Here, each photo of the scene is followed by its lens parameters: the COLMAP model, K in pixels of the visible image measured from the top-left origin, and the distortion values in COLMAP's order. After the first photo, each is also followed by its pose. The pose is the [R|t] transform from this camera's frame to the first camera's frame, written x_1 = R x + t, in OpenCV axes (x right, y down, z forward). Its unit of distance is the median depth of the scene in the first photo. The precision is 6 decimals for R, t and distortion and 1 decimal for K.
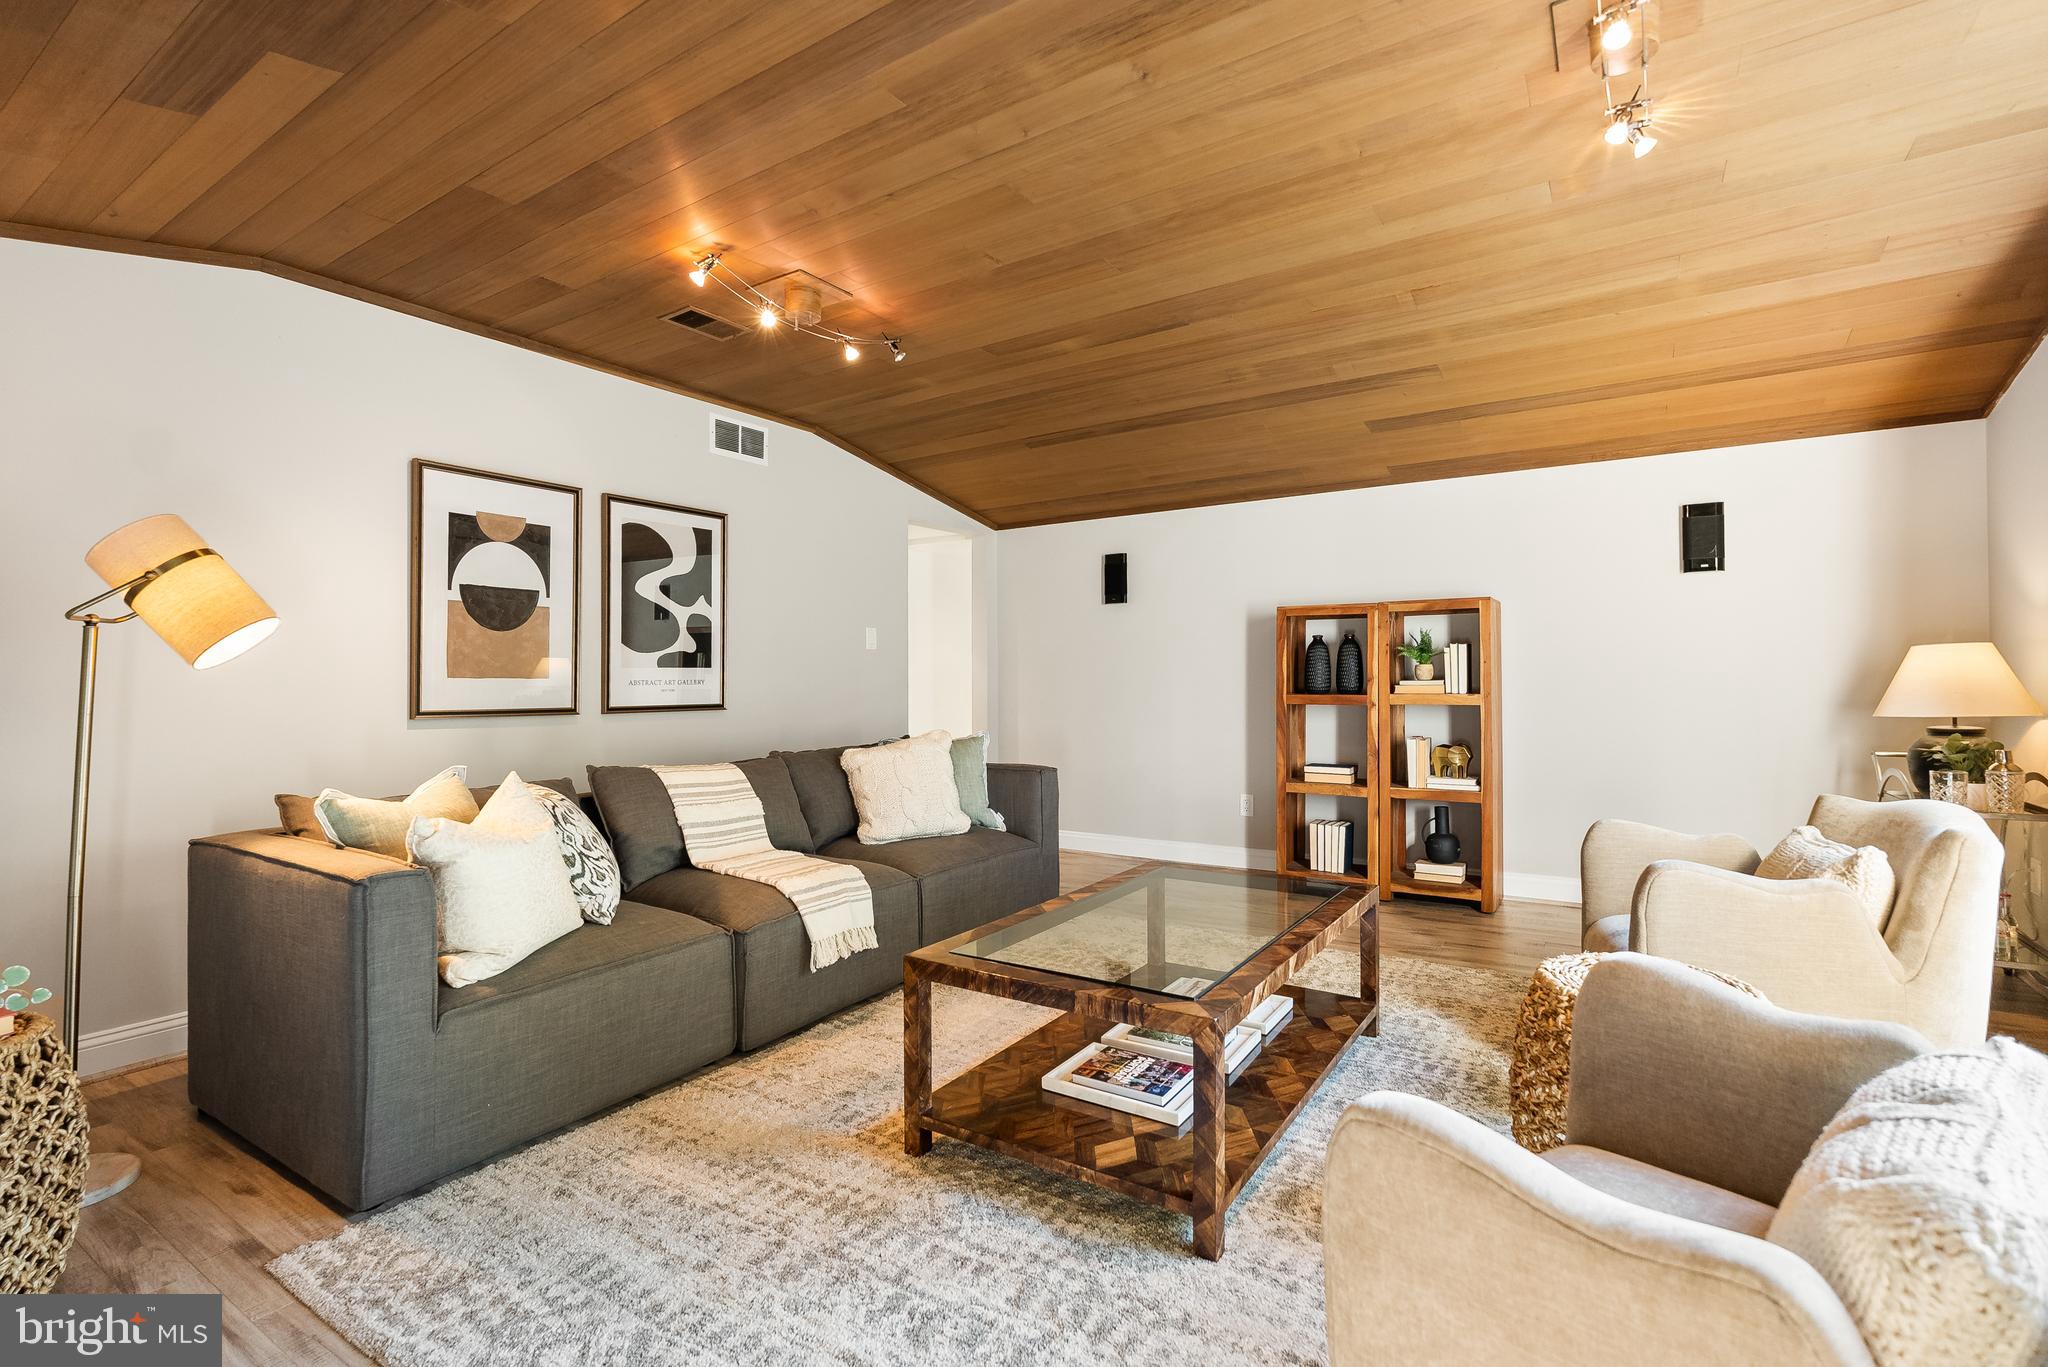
lens RADIAL K [[913.1, 0, 1027.0], [0, 913.1, 674.4], [0, 0, 1]] dist [-0.006927, 0.000731]
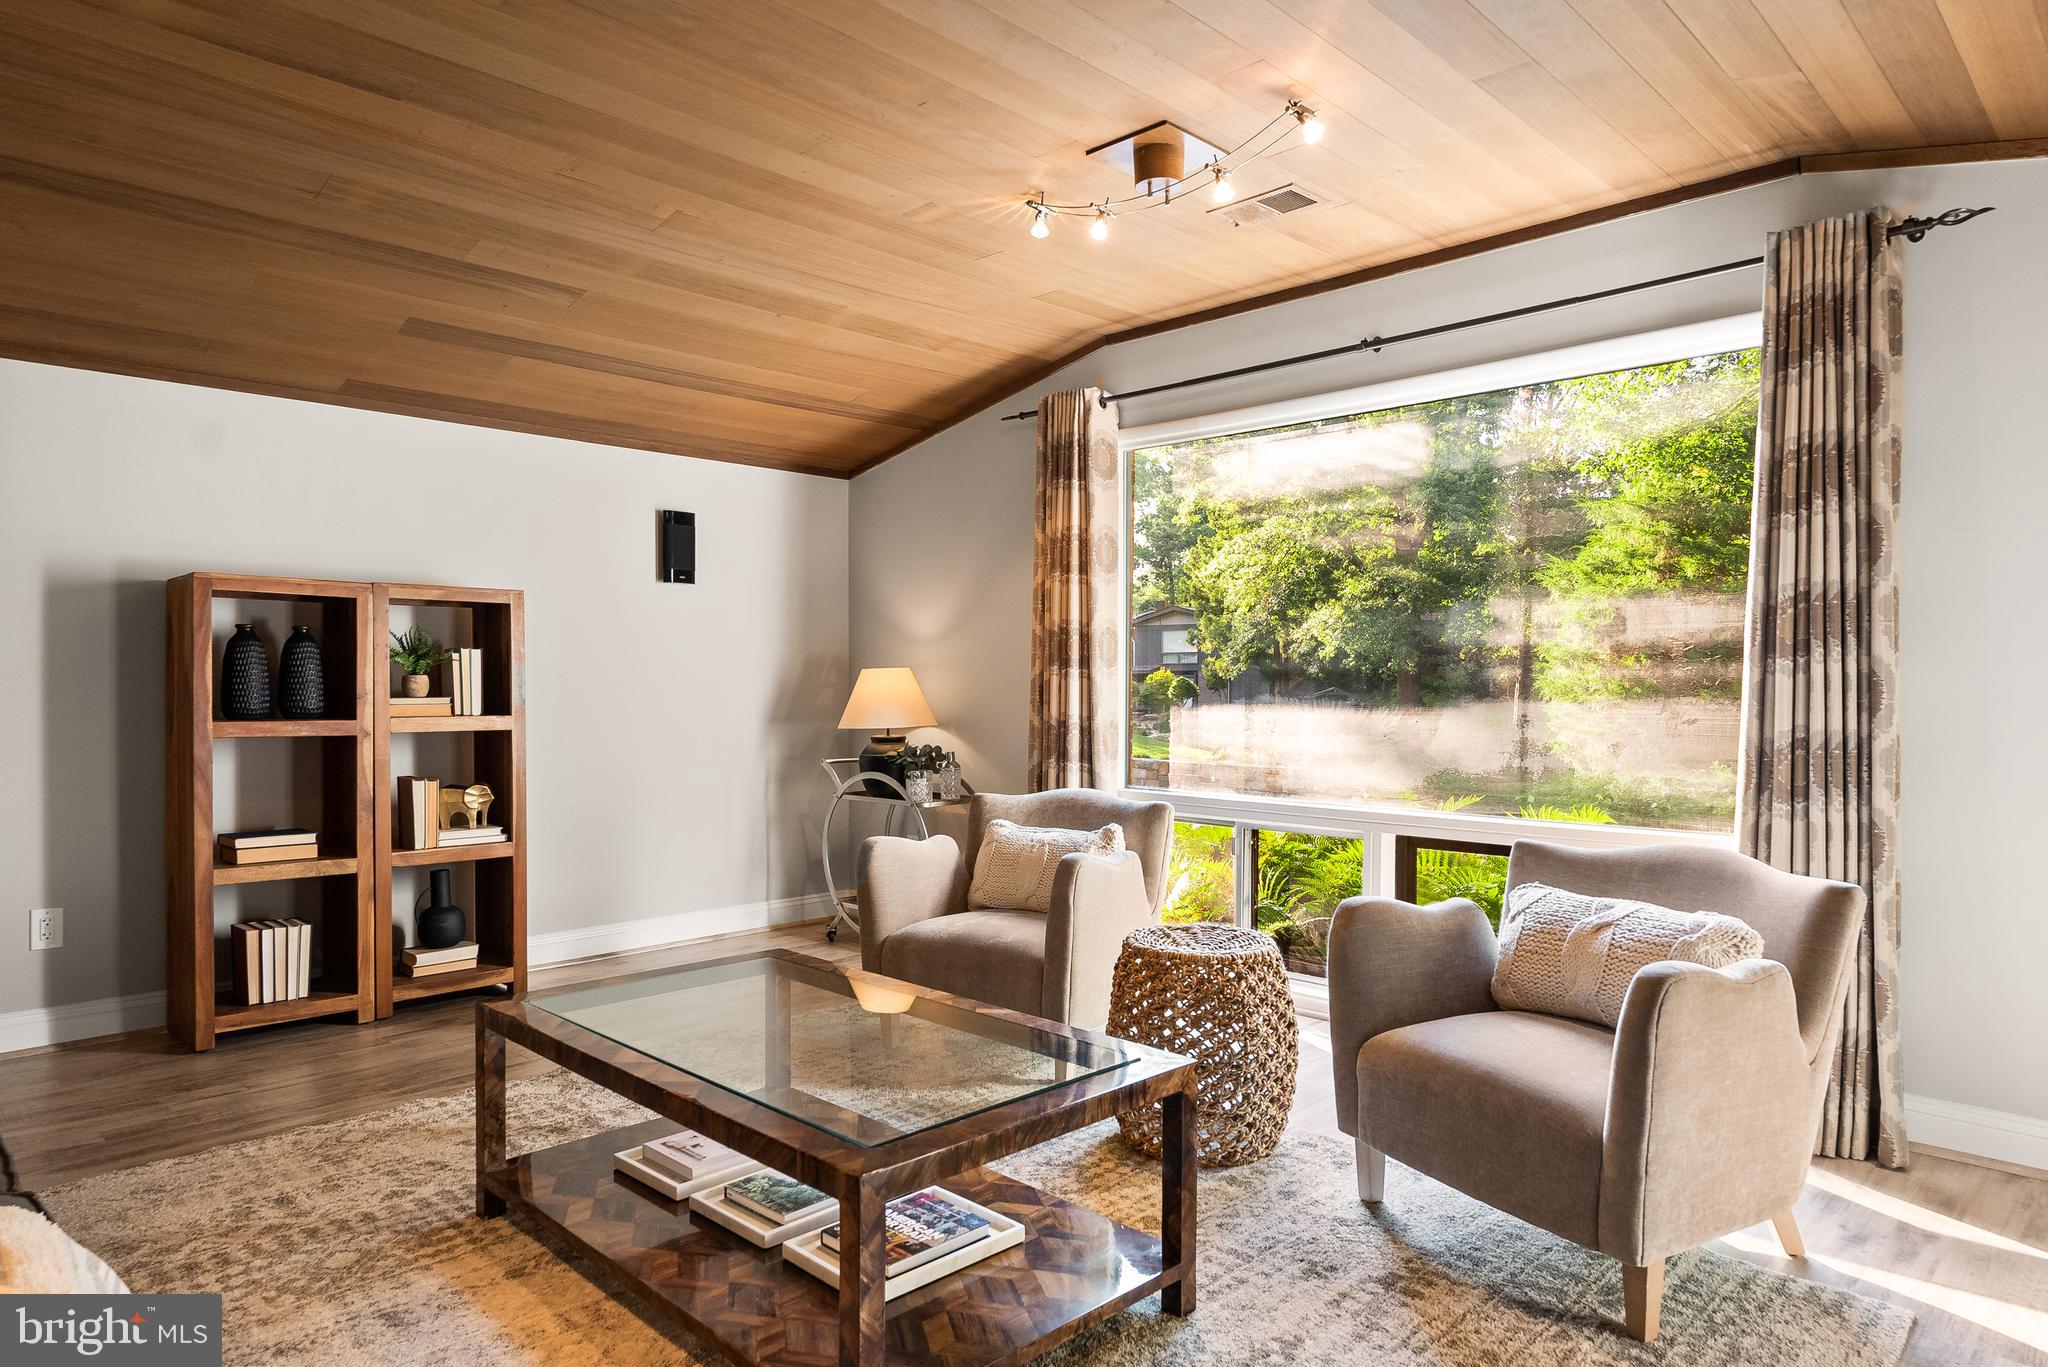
lens RADIAL K [[1244.9, 0, 1009.2], [0, 1244.9, 702.0], [0, 0, 1]] dist [-0.006363, -0.000471]
pose [[0.210348, -0.007367, 0.977599, -0.437452], [-0.008199, 0.999923, 0.009299, -0.002697], [-0.977592, -0.009972, 0.210272, 0.361982]]
